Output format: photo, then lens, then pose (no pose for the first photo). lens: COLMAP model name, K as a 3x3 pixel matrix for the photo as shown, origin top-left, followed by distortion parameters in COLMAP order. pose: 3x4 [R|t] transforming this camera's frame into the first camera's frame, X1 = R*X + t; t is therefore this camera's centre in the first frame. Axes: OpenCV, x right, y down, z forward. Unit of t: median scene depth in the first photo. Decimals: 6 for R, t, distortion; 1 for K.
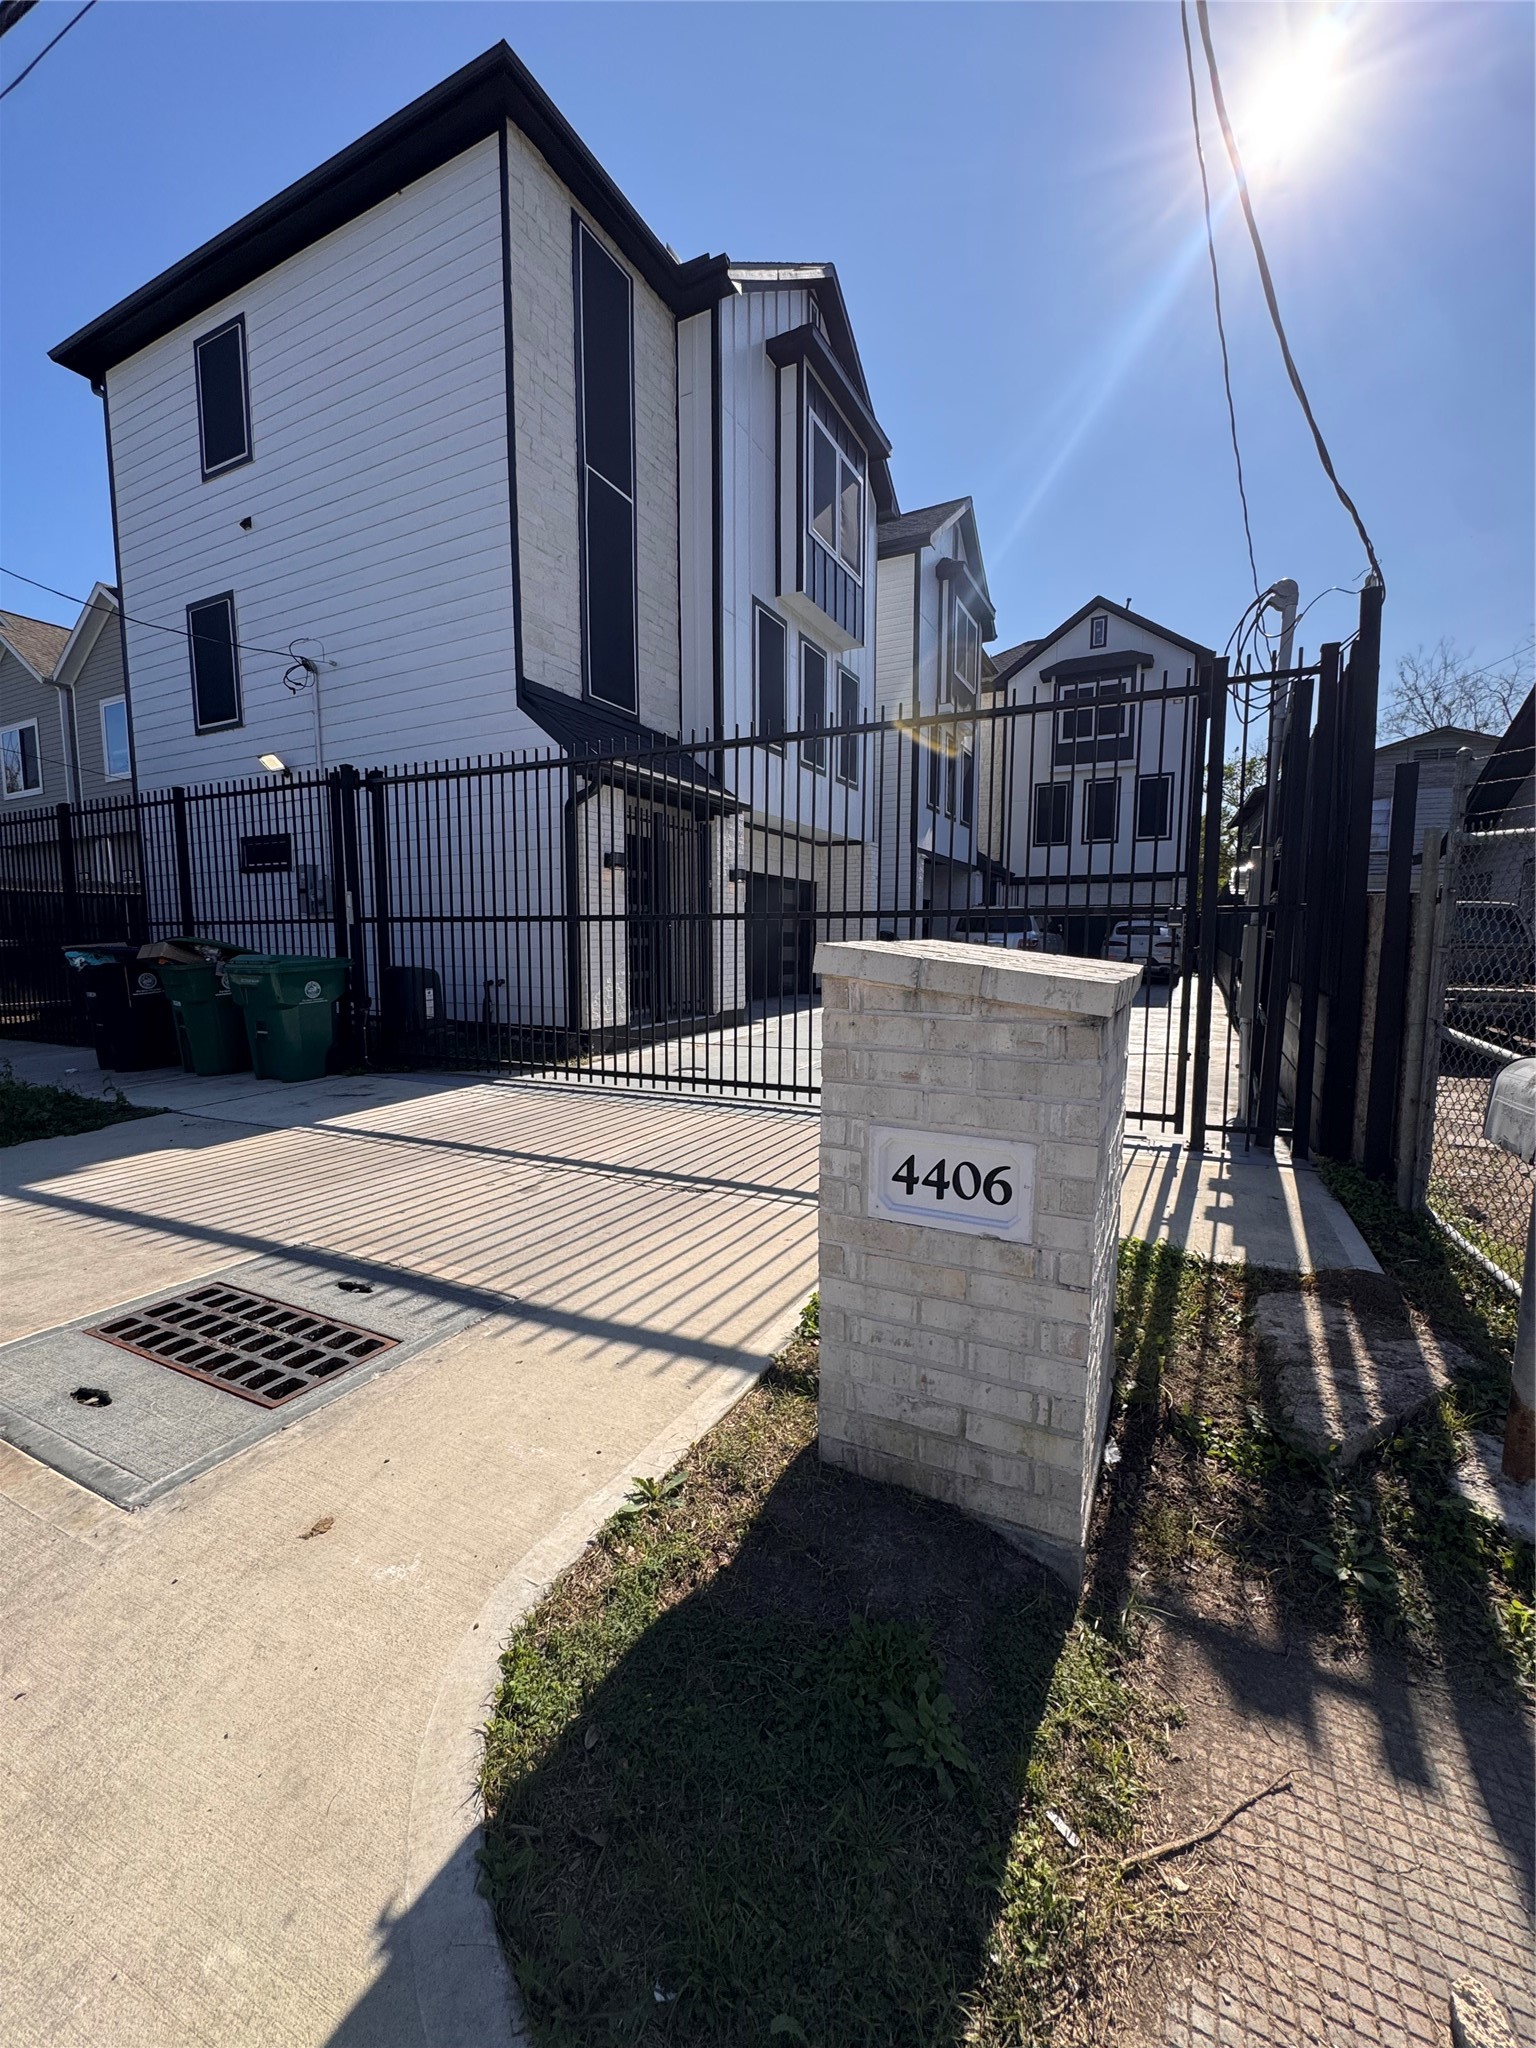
lens RADIAL K [[825.7, 0, 766.0], [0, 825.7, 1024.0], [0, 0, 1]] dist [-0.000357, 0.000805]
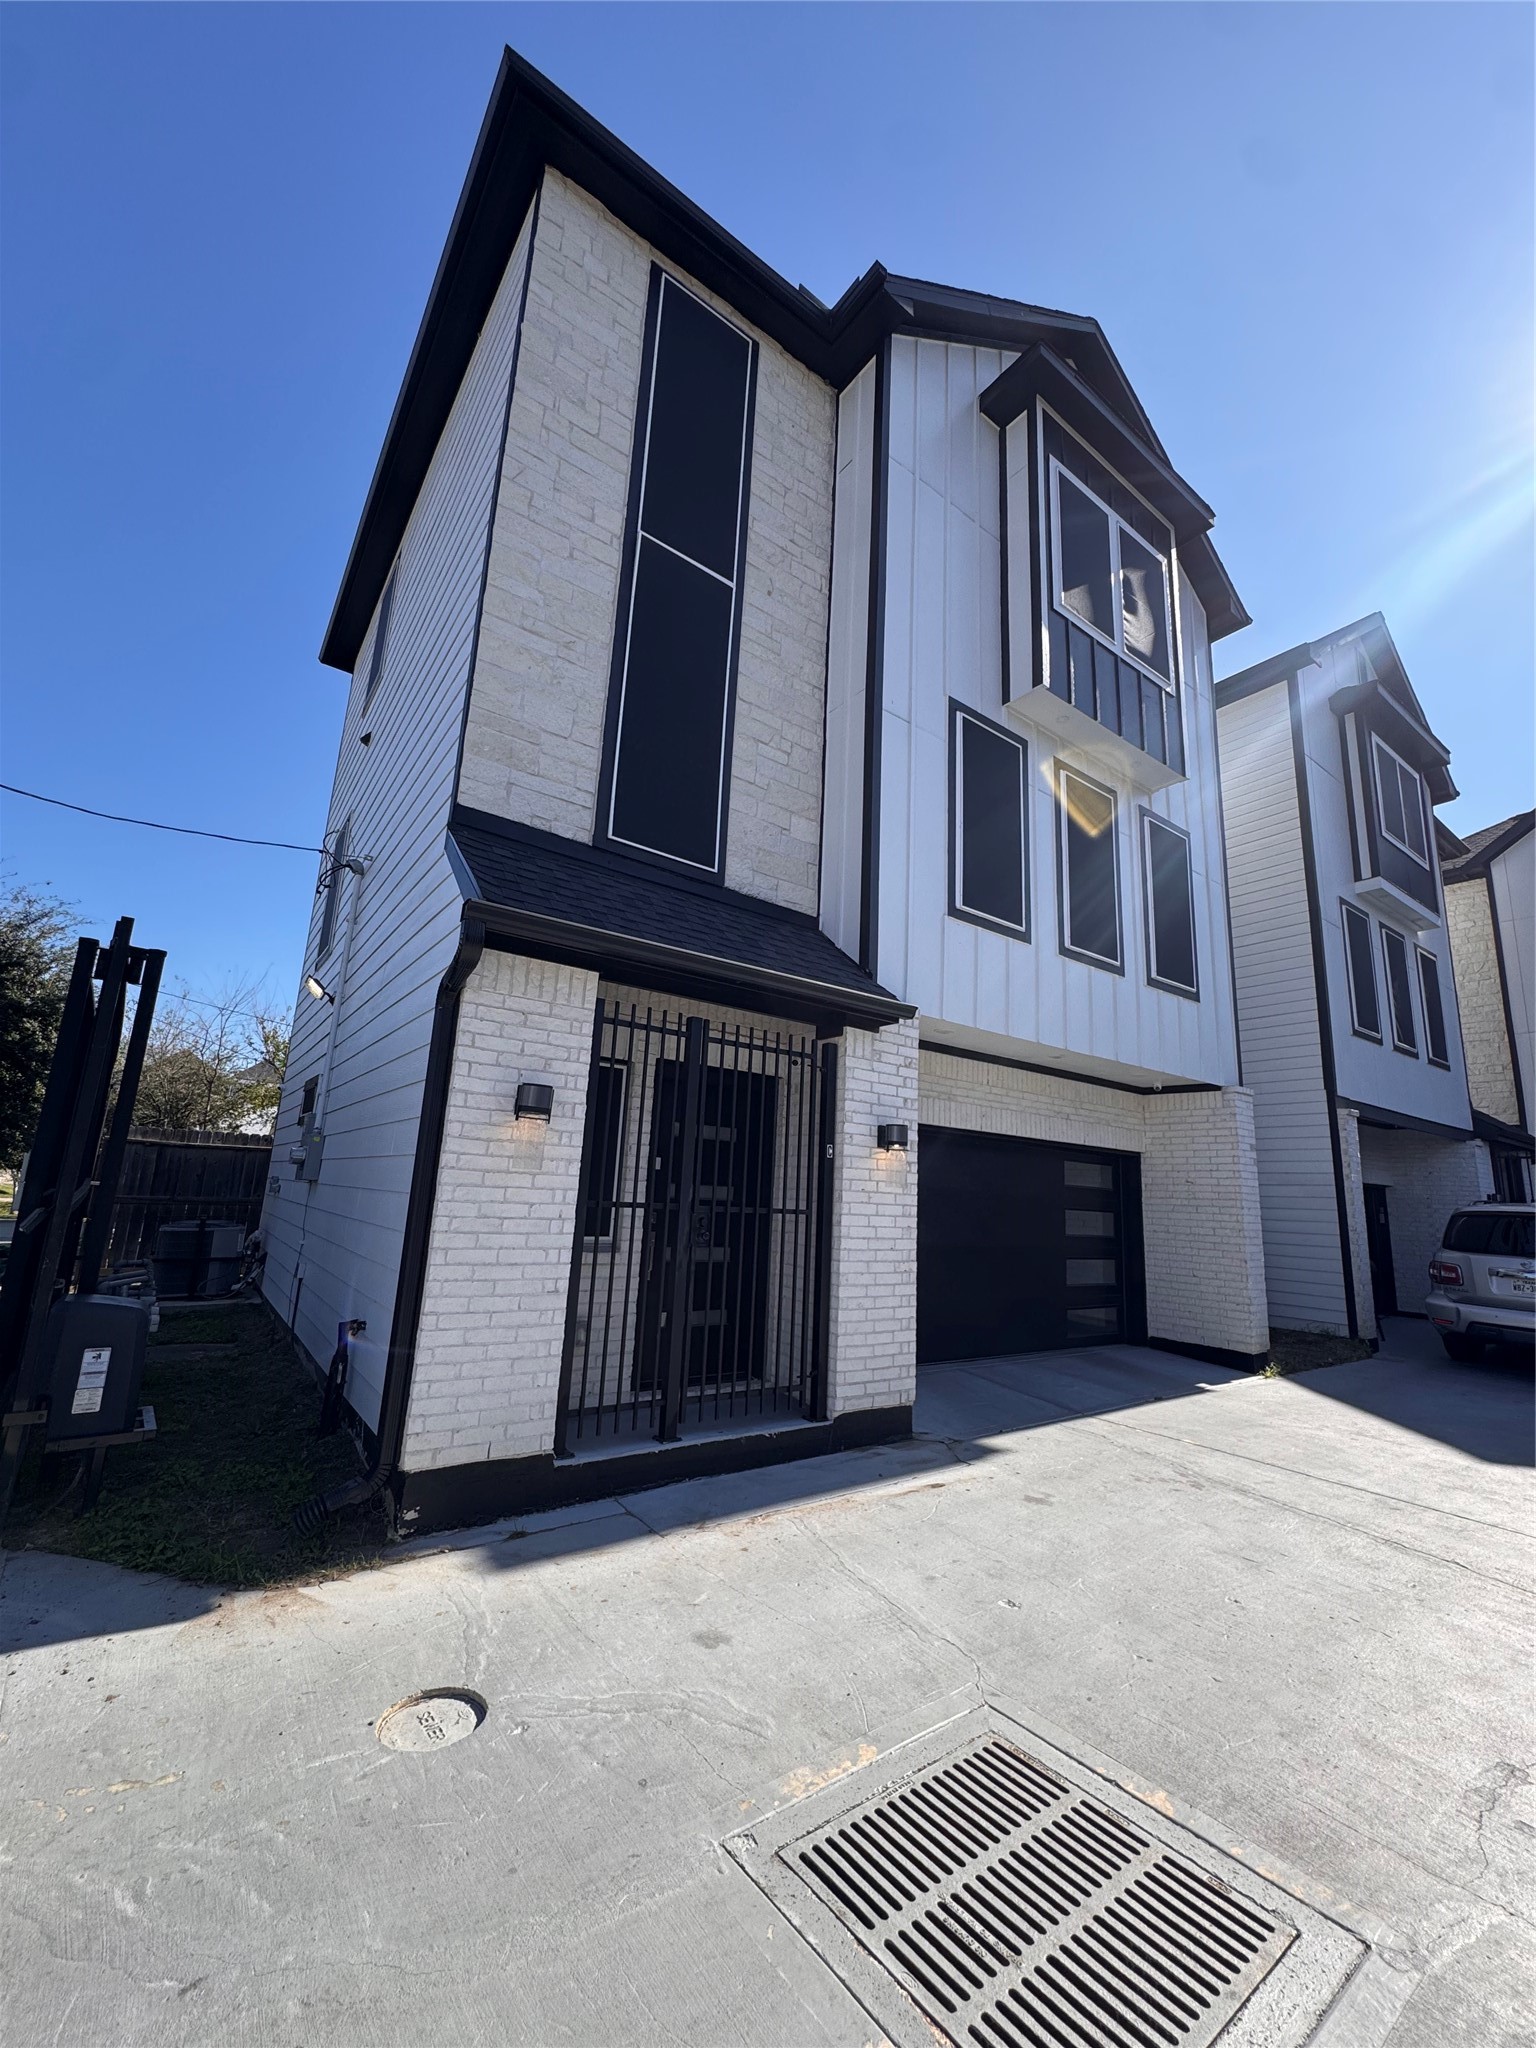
lens RADIAL K [[825.7, 0, 778.0], [0, 825.7, 1028.0], [0, 0, 1]] dist [-0.000357, 0.000805]
pose [[0.898303, -0.050266, -0.436492, 0.134898], [-0.088851, 0.952128, -0.292502, -0.085297], [0.430299, 0.301538, 0.850833, 0.503075]]
